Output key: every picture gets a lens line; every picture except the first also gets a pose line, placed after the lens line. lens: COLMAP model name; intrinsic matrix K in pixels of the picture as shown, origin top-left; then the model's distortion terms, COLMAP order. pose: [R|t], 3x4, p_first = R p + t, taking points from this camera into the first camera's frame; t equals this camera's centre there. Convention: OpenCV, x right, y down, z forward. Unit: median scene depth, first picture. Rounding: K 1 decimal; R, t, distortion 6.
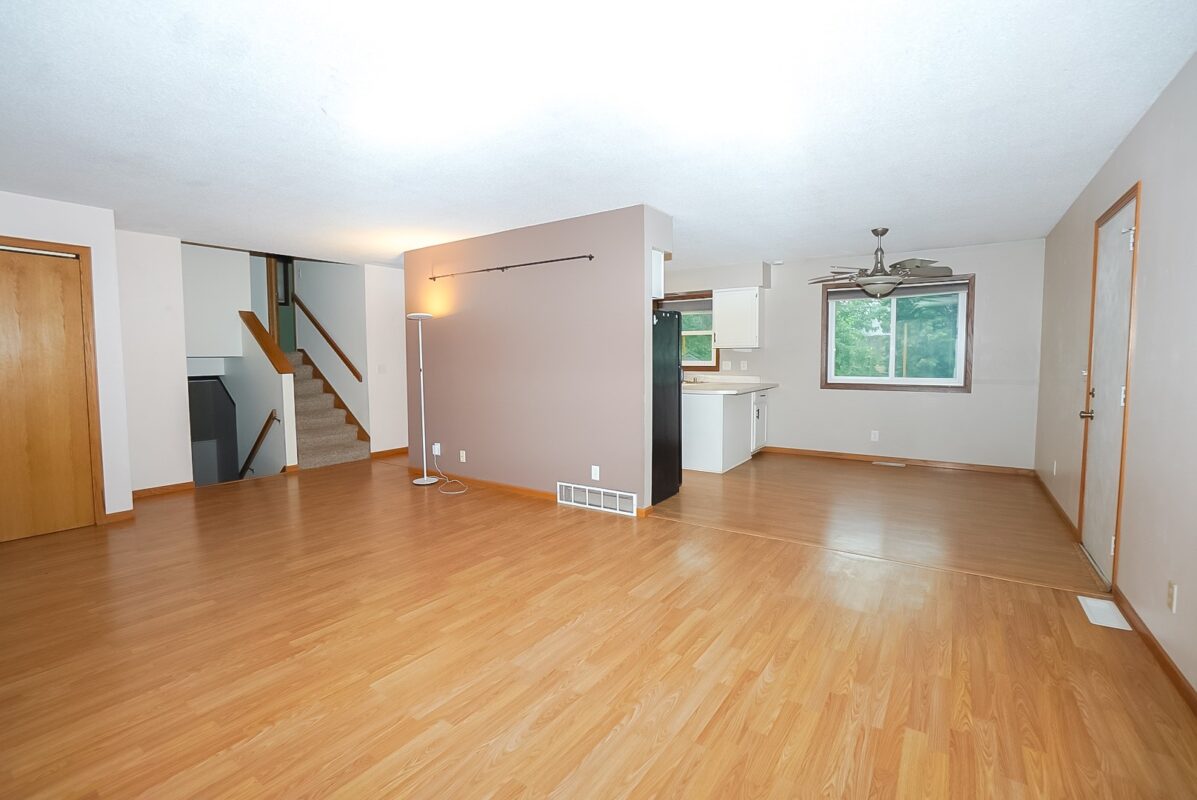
lens RADIAL K [[537.2, 0, 593.0], [0, 537.2, 392.5], [0, 0, 1]] dist [-0.009264, 0.000407]
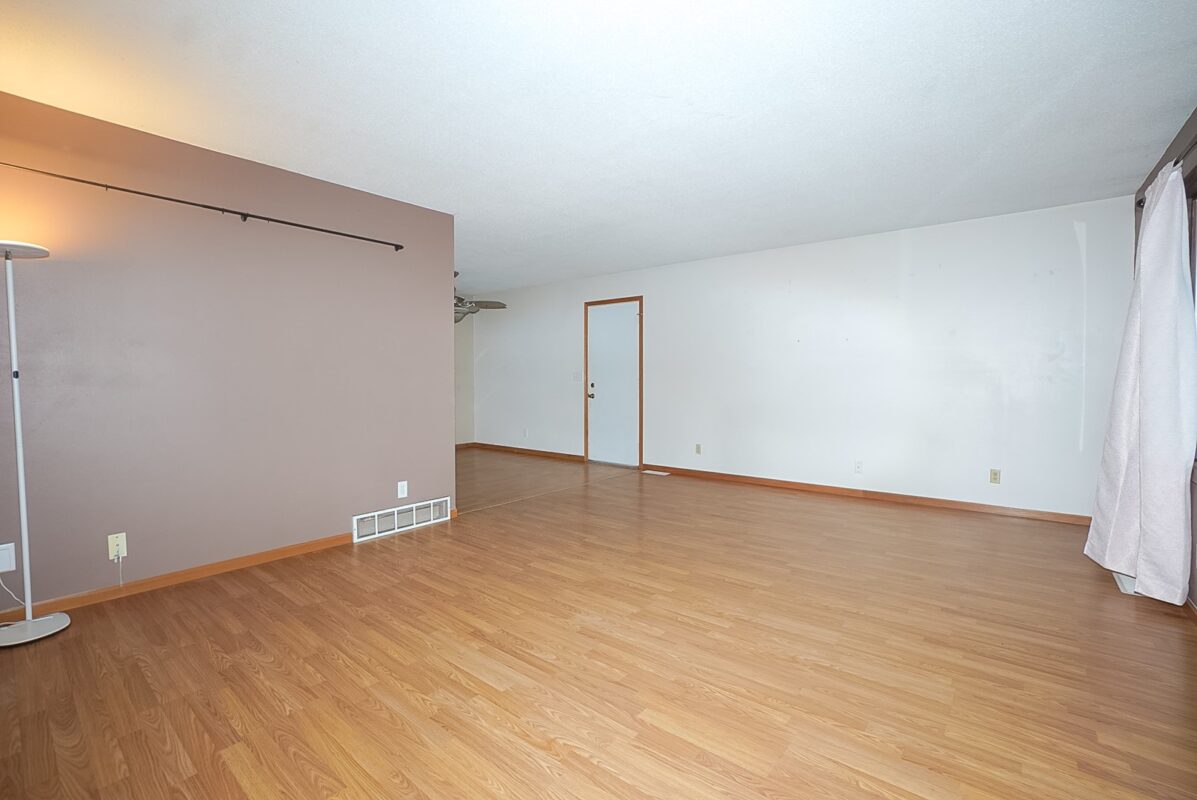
lens RADIAL K [[528.2, 0, 593.3], [0, 528.2, 392.4], [0, 0, 1]] dist [-0.066484, 0.024529]
pose [[0.072521, -0.023103, 0.997099, -0.911762], [0.068318, 0.997499, 0.018143, -0.004615], [-0.995024, 0.066805, 0.073918, 0.674466]]
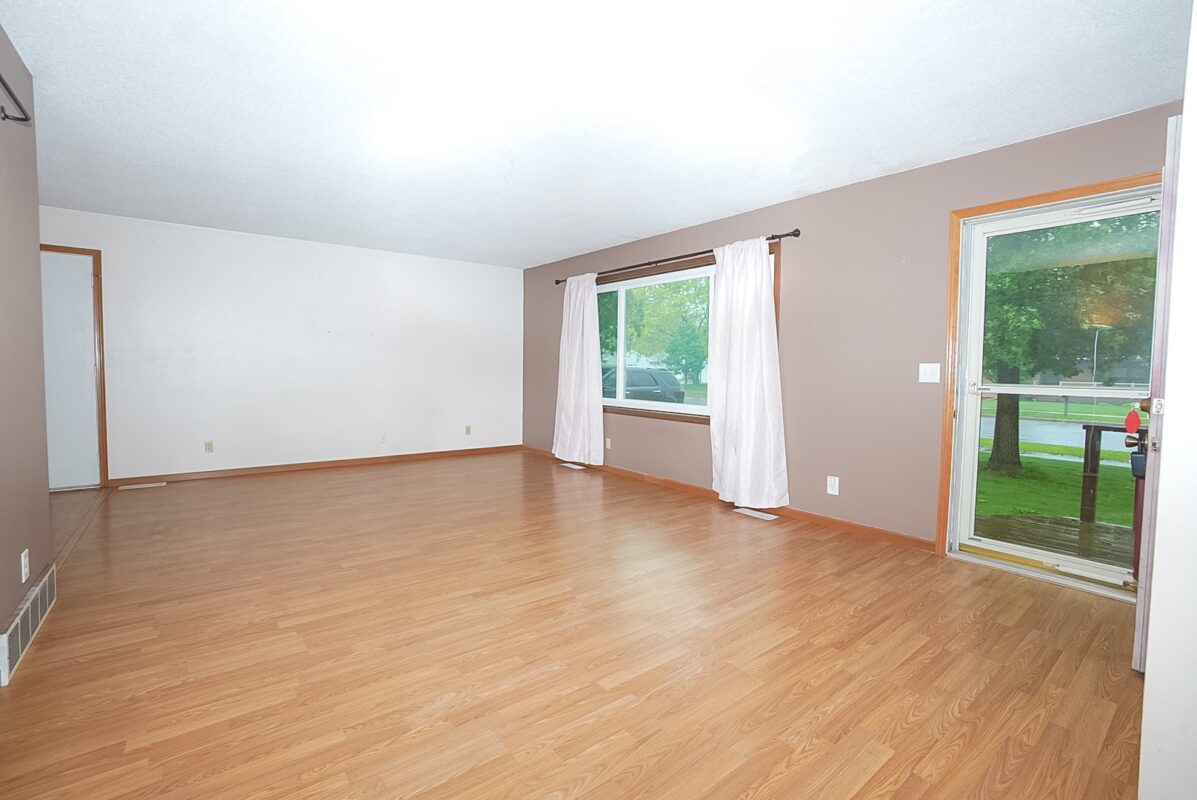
lens RADIAL K [[528.2, 0, 593.3], [0, 528.2, 392.4], [0, 0, 1]] dist [-0.066484, 0.024529]
pose [[-0.957879, -0.020520, 0.286438, -0.673845], [0.010923, 0.994119, 0.107745, -0.053043], [-0.286964, 0.106335, -0.952021, 1.397155]]
